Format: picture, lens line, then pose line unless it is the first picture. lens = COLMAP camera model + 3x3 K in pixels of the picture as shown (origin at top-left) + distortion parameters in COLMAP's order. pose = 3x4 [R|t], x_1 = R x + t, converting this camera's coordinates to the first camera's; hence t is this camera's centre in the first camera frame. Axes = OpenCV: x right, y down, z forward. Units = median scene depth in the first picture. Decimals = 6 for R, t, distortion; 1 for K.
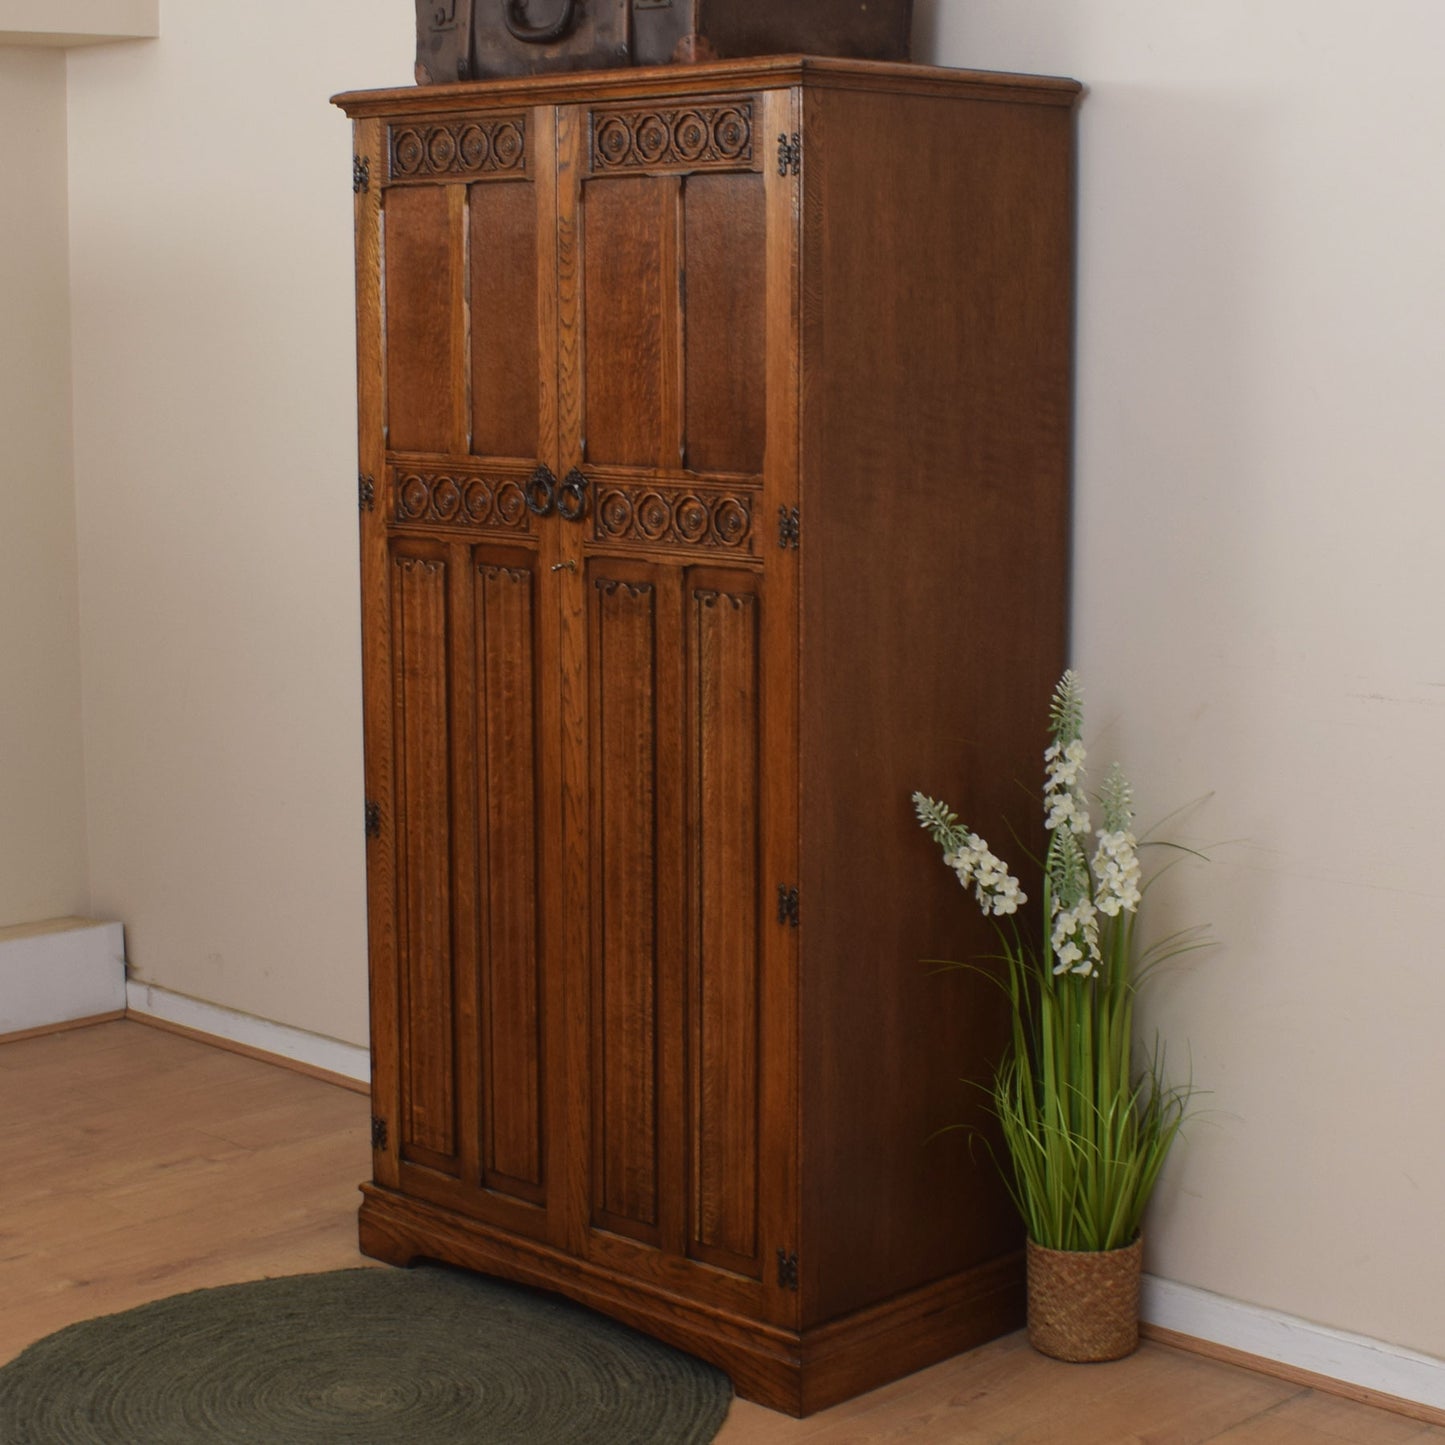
lens RADIAL K [[2843.8, 0, 718.0], [0, 2843.8, 687.5], [0, 0, 1]] dist [-0.035490, -0.047126]
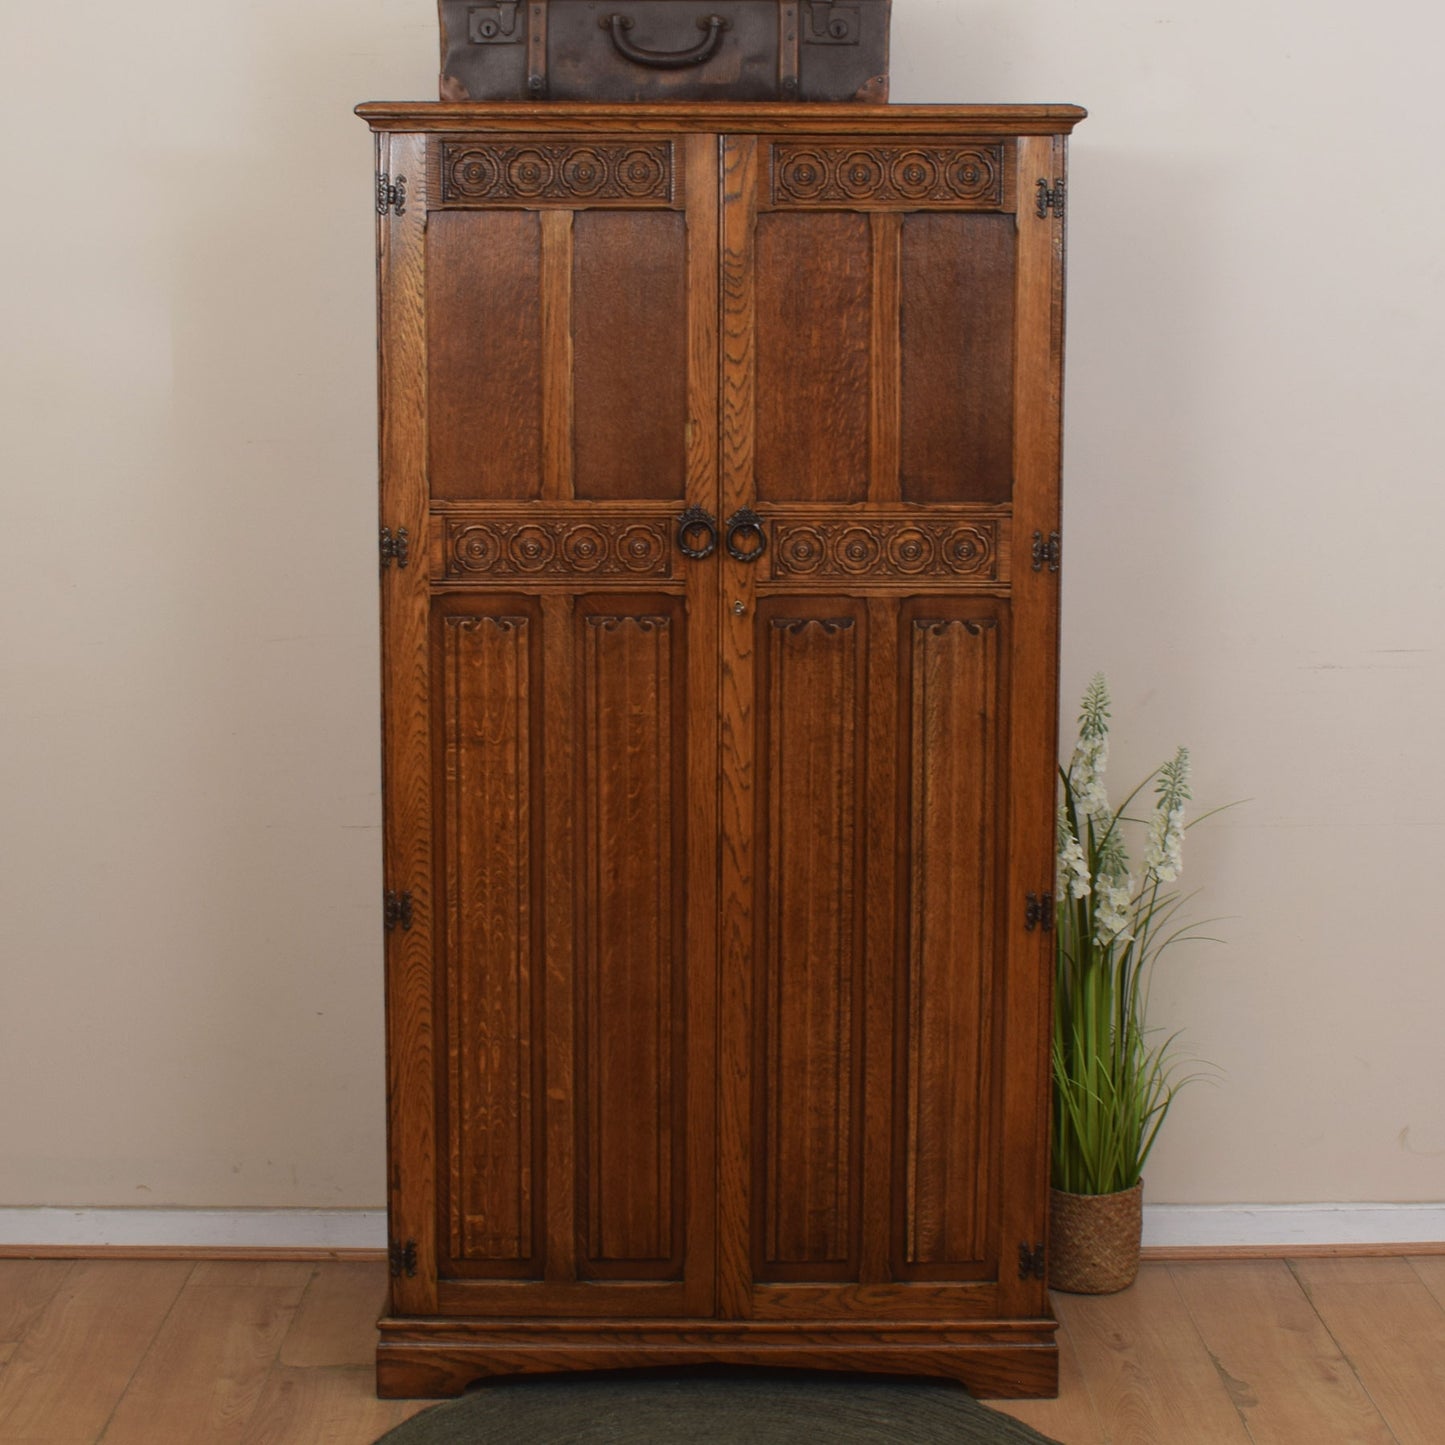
lens RADIAL K [[2693.2, 0, 600.0], [0, 2693.2, 654.6], [0, 0, 1]] dist [-0.038358, -0.136456]
pose [[0.706931, -0.075852, 0.703203, -0.737031], [0.093730, 0.995511, 0.013155, -0.043512], [-0.701044, 0.056611, 0.710867, 0.381261]]
